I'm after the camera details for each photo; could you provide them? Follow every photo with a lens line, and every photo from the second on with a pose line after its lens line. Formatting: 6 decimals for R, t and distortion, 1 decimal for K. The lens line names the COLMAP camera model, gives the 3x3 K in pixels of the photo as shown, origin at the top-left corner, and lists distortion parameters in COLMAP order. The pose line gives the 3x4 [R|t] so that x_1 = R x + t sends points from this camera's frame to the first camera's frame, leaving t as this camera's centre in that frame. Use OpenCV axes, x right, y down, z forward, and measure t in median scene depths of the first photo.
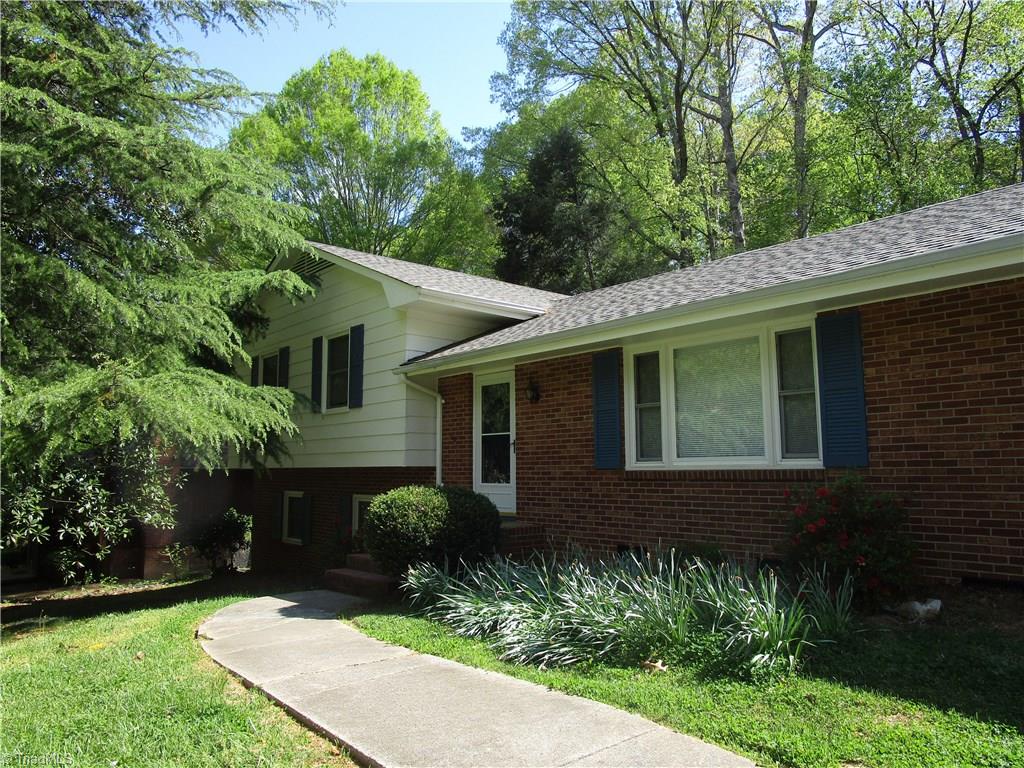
lens RADIAL K [[727.2, 0, 510.0], [0, 727.2, 377.8], [0, 0, 1]] dist [-0.034686, 0.011732]
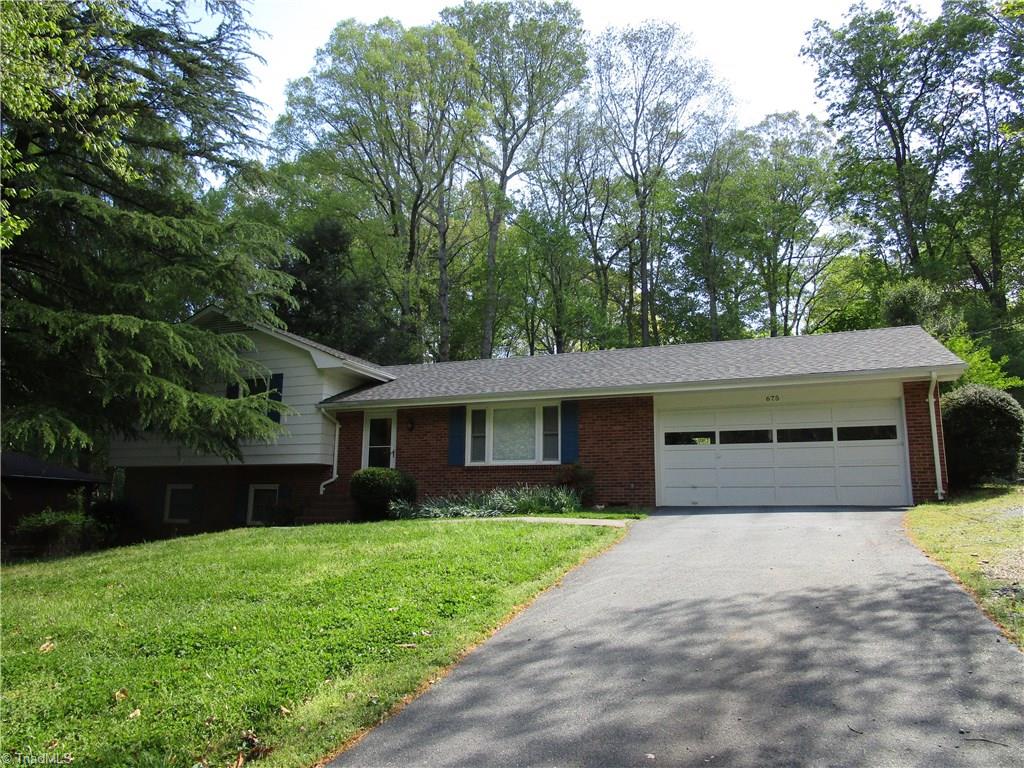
lens RADIAL K [[727.2, 0, 513.2], [0, 727.2, 385.8], [0, 0, 1]] dist [-0.034686, 0.011732]
pose [[0.882806, 0.098392, 0.459318, -0.561679], [-0.074590, 0.994773, -0.069731, 0.028899], [-0.463778, 0.027298, 0.885531, -0.723572]]
